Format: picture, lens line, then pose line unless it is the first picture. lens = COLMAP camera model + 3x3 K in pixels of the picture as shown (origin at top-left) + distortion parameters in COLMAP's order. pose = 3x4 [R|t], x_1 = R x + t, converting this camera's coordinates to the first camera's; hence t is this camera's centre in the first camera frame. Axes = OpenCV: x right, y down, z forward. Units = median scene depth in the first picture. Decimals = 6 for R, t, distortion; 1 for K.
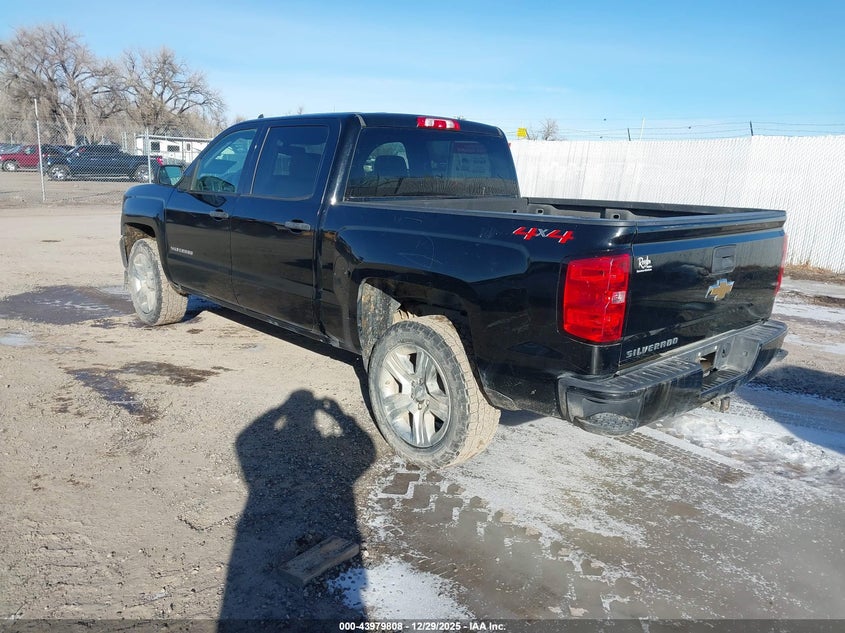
lens RADIAL K [[657.3, 0, 422.5], [0, 657.3, 316.5], [0, 0, 1]] dist [0.004116, 0.003943]
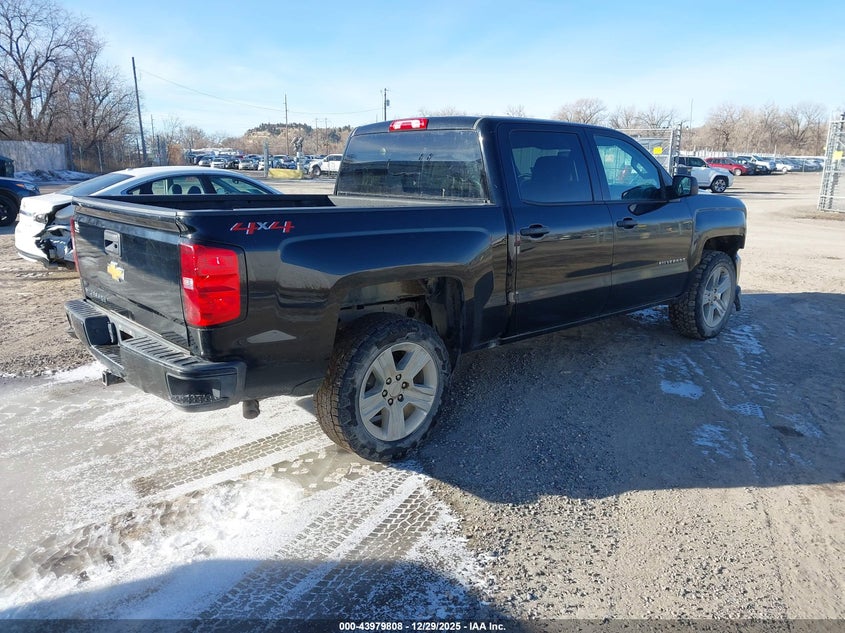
lens RADIAL K [[657.3, 0, 422.5], [0, 657.3, 316.5], [0, 0, 1]] dist [0.004116, 0.003943]
pose [[-0.011605, 0.198648, -0.980002, 1.299895], [-0.234375, 0.952225, 0.195793, -0.256583], [0.972077, 0.231960, 0.035508, 1.259121]]
